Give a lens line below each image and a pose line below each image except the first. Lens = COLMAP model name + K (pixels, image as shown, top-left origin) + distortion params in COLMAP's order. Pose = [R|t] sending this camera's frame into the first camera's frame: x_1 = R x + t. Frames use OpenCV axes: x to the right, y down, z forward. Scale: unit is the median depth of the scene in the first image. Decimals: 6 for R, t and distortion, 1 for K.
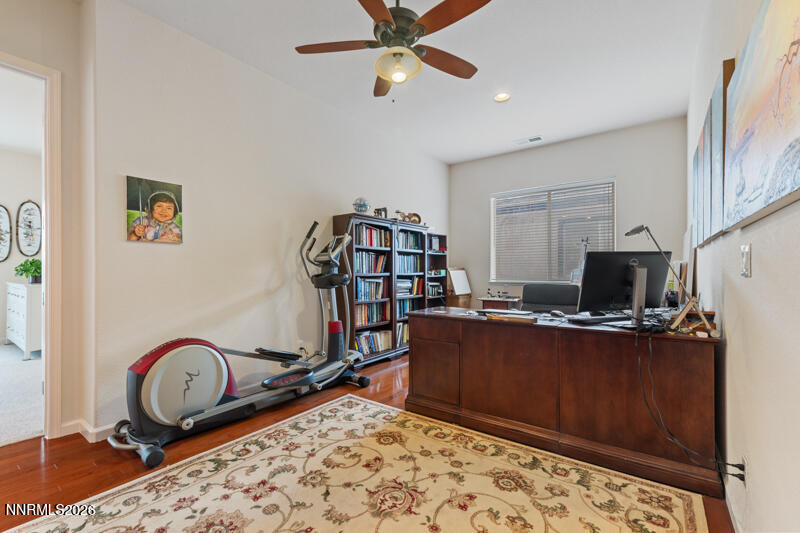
lens RADIAL K [[348.1, 0, 402.2], [0, 348.1, 270.4], [0, 0, 1]] dist [0.011298, -0.005785]
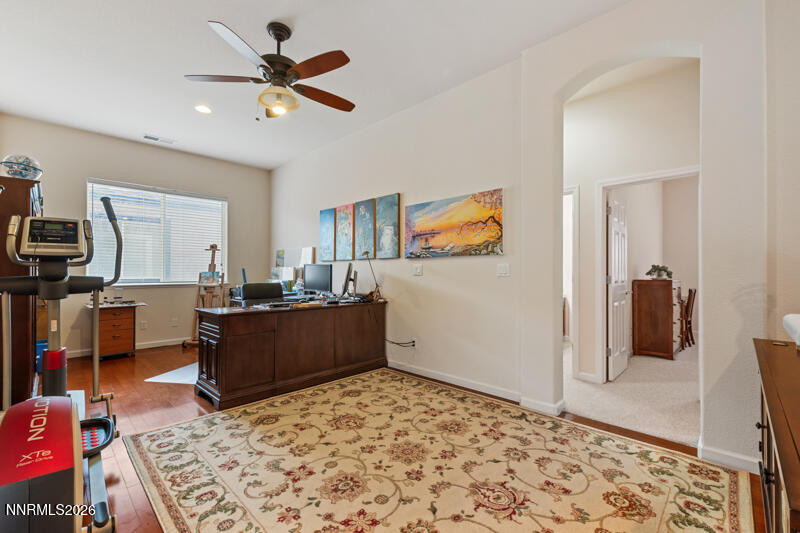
lens RADIAL K [[348.1, 0, 402.2], [0, 348.1, 270.4], [0, 0, 1]] dist [0.011298, -0.005785]
pose [[0.135661, 0.013546, 0.990663, -1.240314], [-0.004676, 0.999904, -0.013032, 0.008287], [-0.990744, -0.002864, 0.135711, 0.460919]]
